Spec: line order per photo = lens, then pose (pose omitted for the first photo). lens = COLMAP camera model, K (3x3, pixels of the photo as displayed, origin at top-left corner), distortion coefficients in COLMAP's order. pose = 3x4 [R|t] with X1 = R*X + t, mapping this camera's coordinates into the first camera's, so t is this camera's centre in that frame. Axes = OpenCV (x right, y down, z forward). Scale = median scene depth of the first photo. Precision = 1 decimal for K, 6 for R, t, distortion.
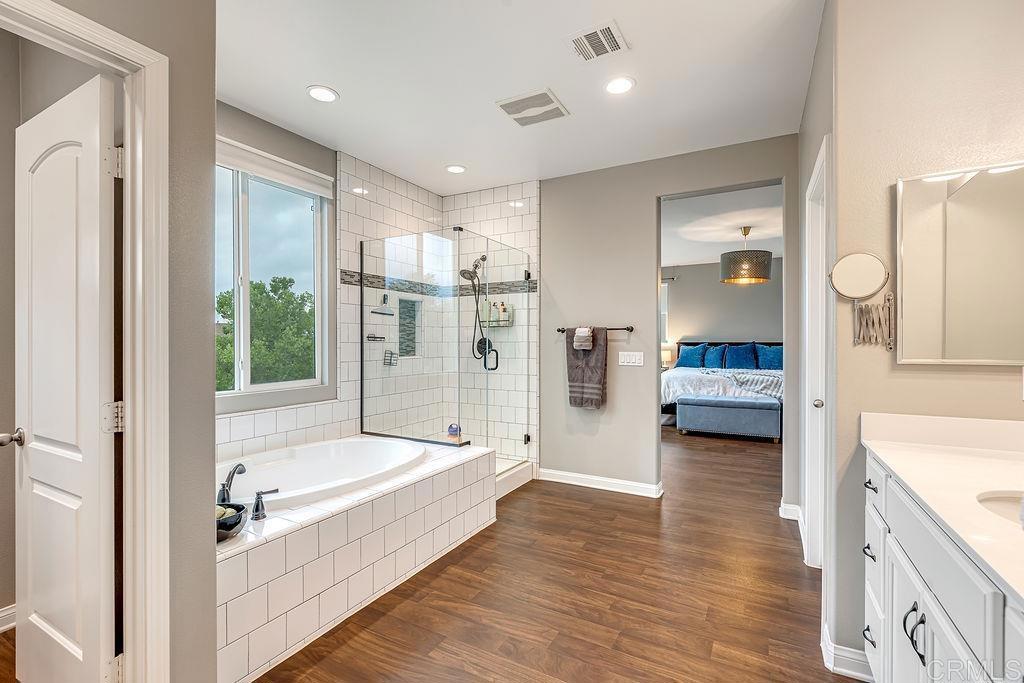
lens RADIAL K [[455.2, 0, 512.0], [0, 455.2, 341.5], [0, 0, 1]] dist [-0.000298, 0.000341]
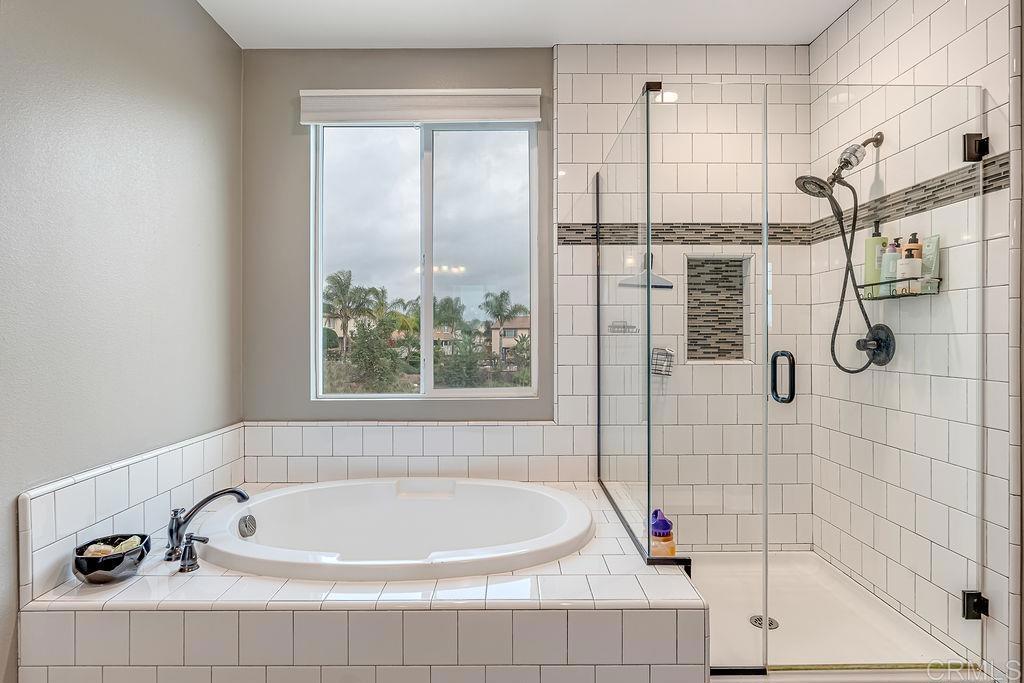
lens RADIAL K [[526.1, 0, 512.4], [0, 526.1, 333.8], [0, 0, 1]] dist [-0.004885, 0.000023]
pose [[0.491187, -0.000889, -0.871054, 0.216775], [0.003006, 0.999995, 0.000674, -0.000387], [0.871049, -0.002949, 0.491187, 0.490705]]
